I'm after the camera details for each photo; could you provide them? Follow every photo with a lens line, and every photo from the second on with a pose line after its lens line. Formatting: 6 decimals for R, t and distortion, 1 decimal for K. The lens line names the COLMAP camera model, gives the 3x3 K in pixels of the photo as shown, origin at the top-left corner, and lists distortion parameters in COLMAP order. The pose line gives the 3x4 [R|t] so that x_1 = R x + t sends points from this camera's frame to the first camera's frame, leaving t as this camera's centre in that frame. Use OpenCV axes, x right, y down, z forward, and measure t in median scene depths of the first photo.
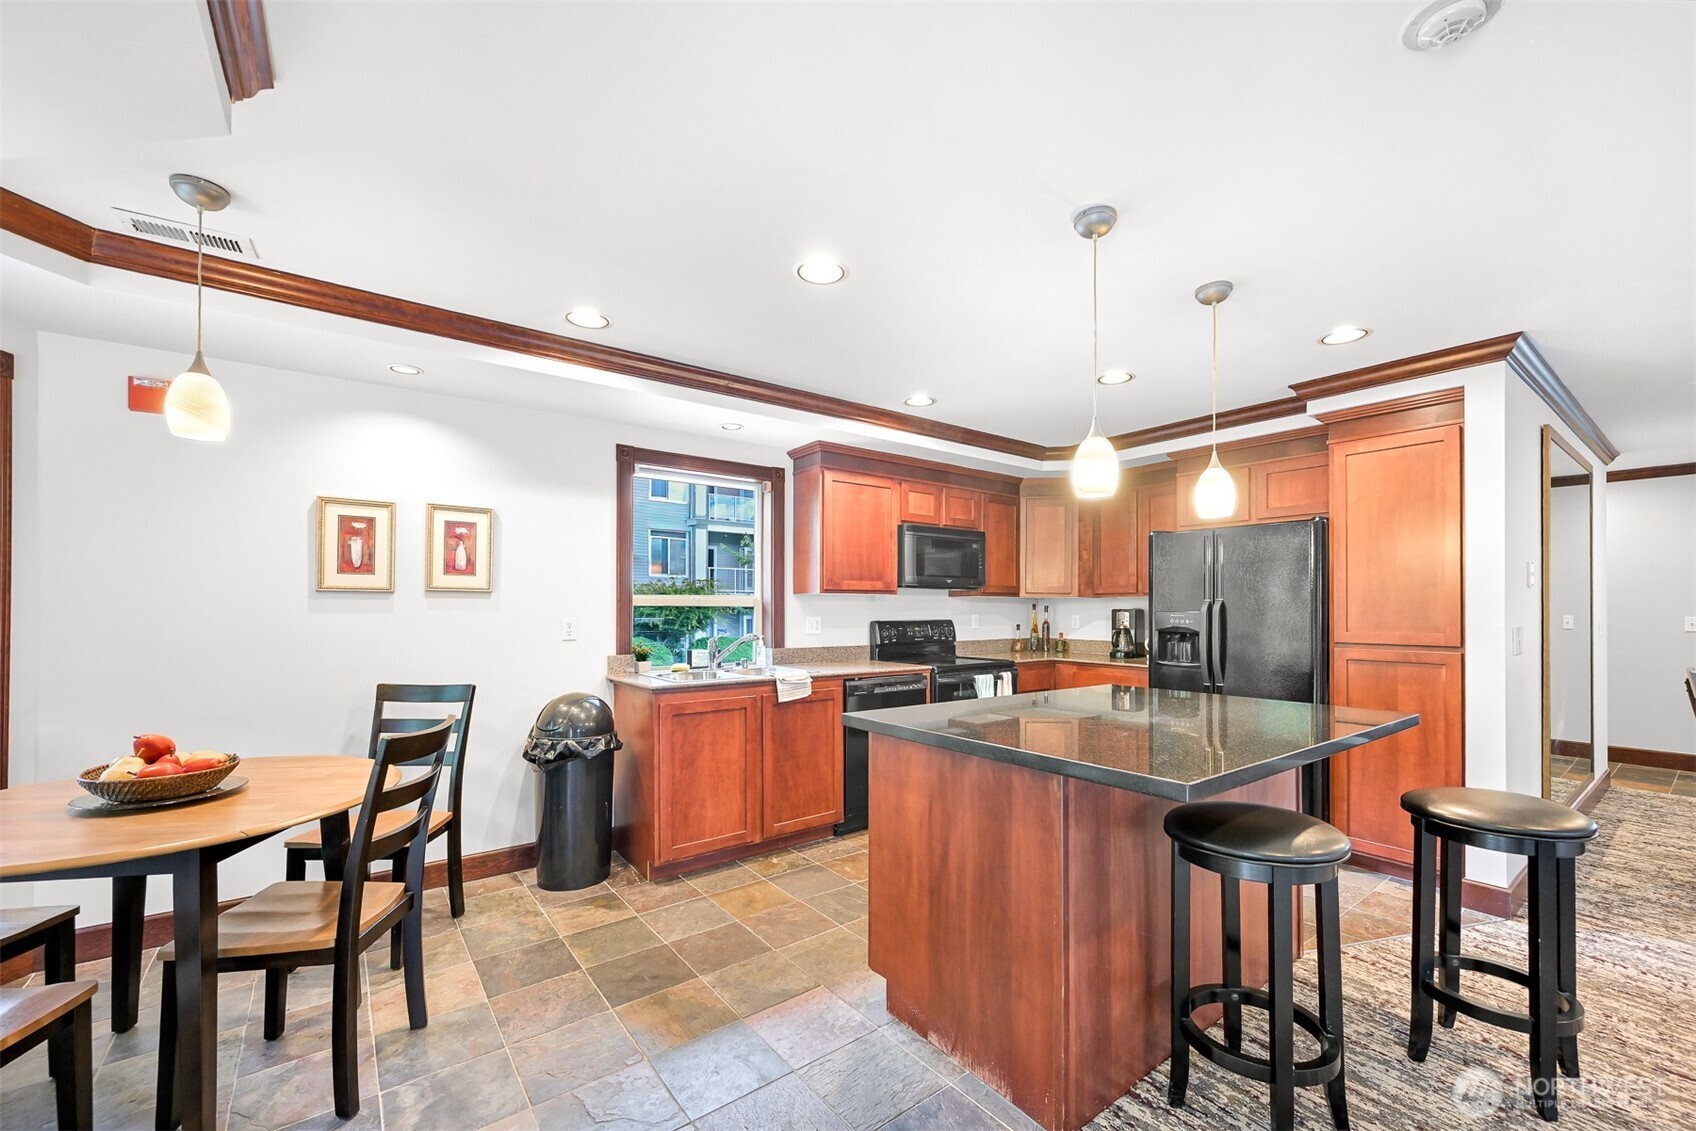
lens RADIAL K [[674.3, 0, 862.9], [0, 674.3, 576.9], [0, 0, 1]] dist [-0.000440, 0.000433]
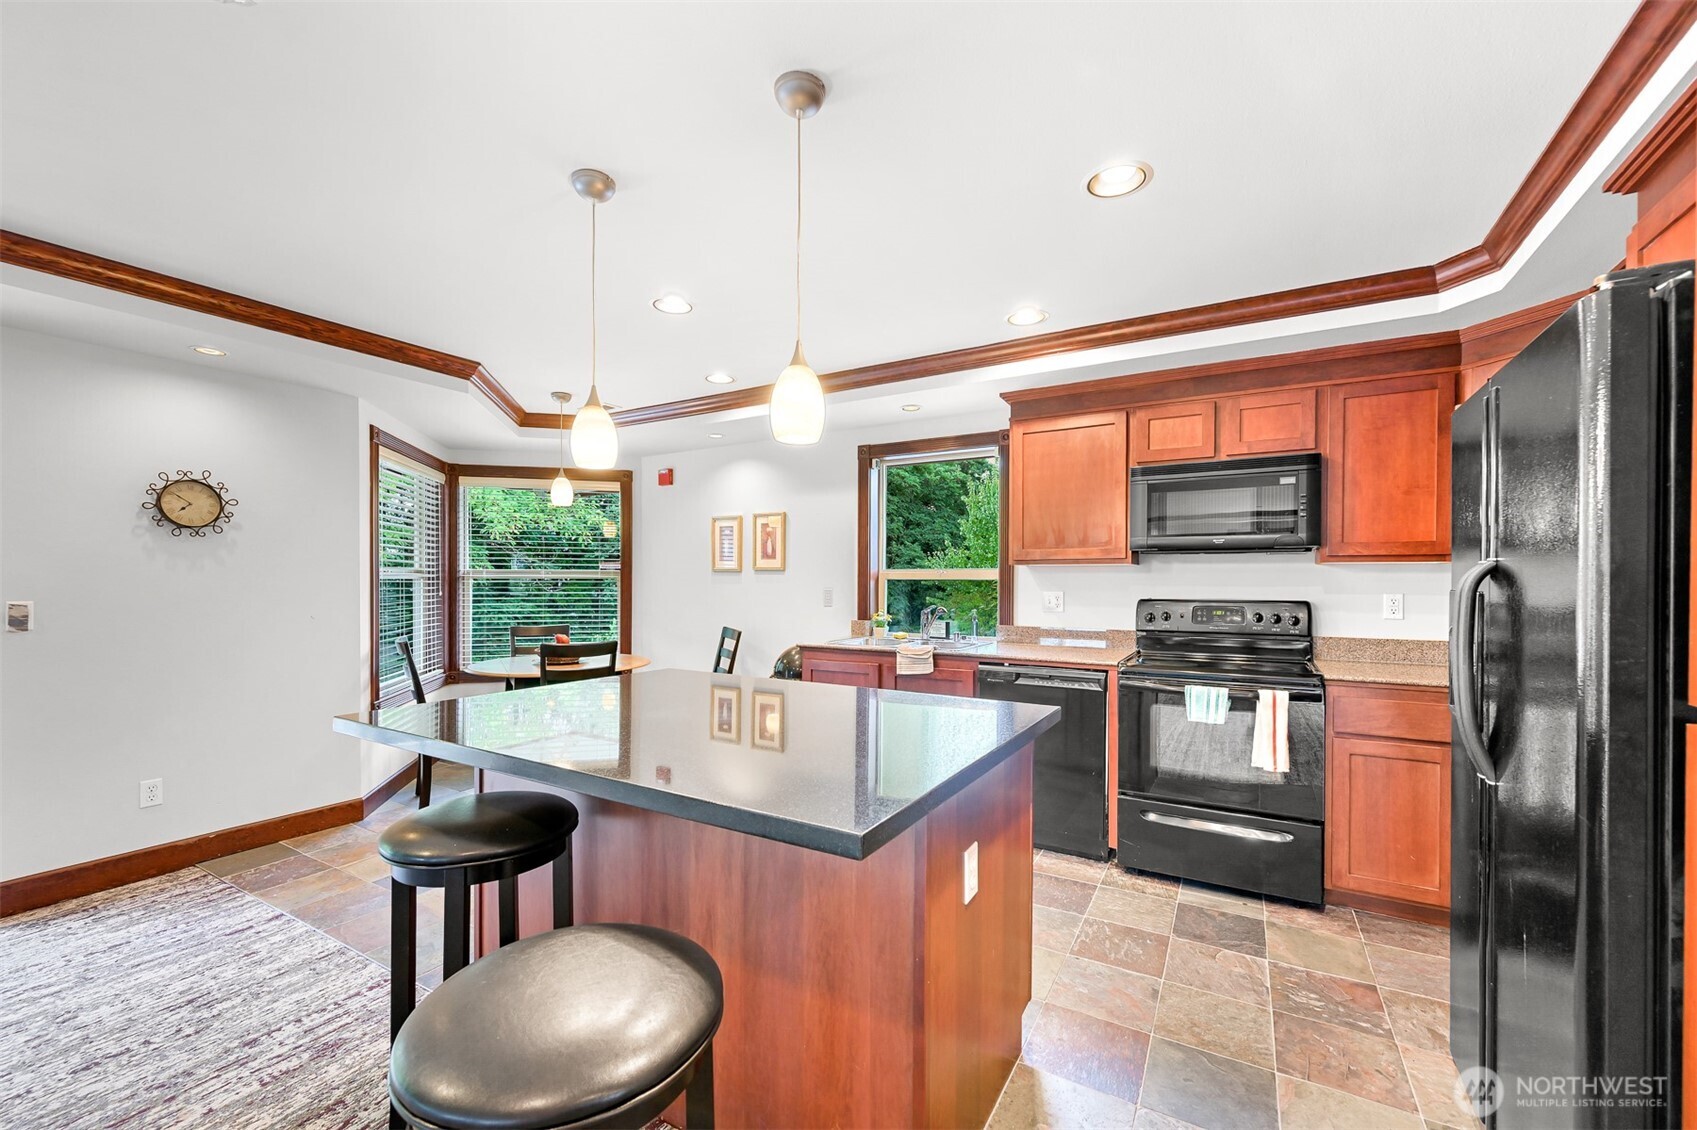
lens RADIAL K [[682.9, 0, 855.2], [0, 682.9, 578.5], [0, 0, 1]] dist [0.001787, 0.000342]
pose [[0.370410, 0.001555, -0.928867, 0.857201], [0.042667, 0.998915, 0.018687, 0.019437], [0.927888, -0.046554, 0.369942, 0.588455]]
